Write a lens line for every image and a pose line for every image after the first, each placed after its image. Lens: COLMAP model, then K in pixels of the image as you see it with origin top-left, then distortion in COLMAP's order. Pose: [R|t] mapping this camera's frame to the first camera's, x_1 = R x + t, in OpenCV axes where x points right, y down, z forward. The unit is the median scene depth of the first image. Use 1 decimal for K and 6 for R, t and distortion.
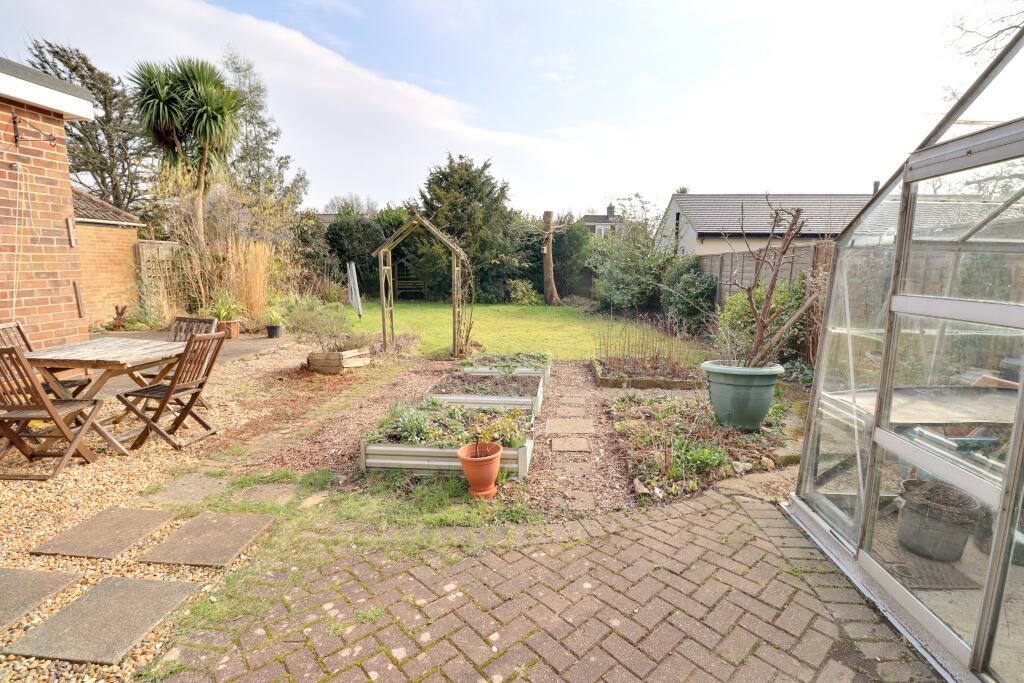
lens RADIAL K [[475.7, 0, 522.0], [0, 475.7, 333.9], [0, 0, 1]] dist [0.003168, -0.013525]
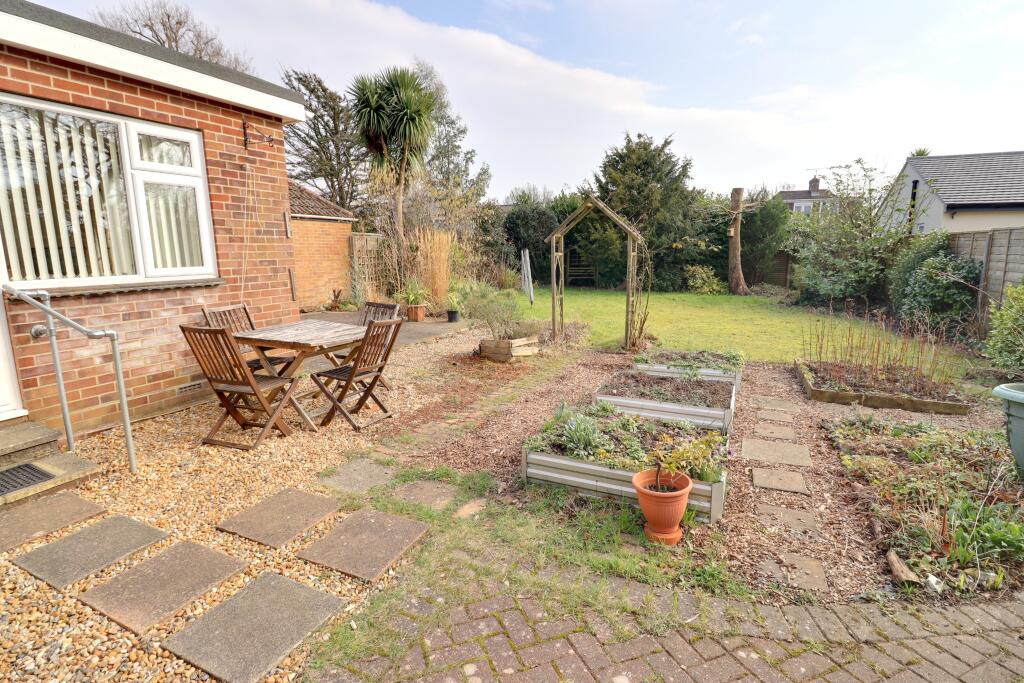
lens RADIAL K [[475.7, 0, 522.0], [0, 475.7, 333.9], [0, 0, 1]] dist [0.003168, -0.013525]
pose [[0.938553, 0.043743, -0.342353, -0.027224], [-0.034280, 0.998846, 0.033647, -0.011055], [0.343429, -0.019843, 0.938969, 0.105653]]
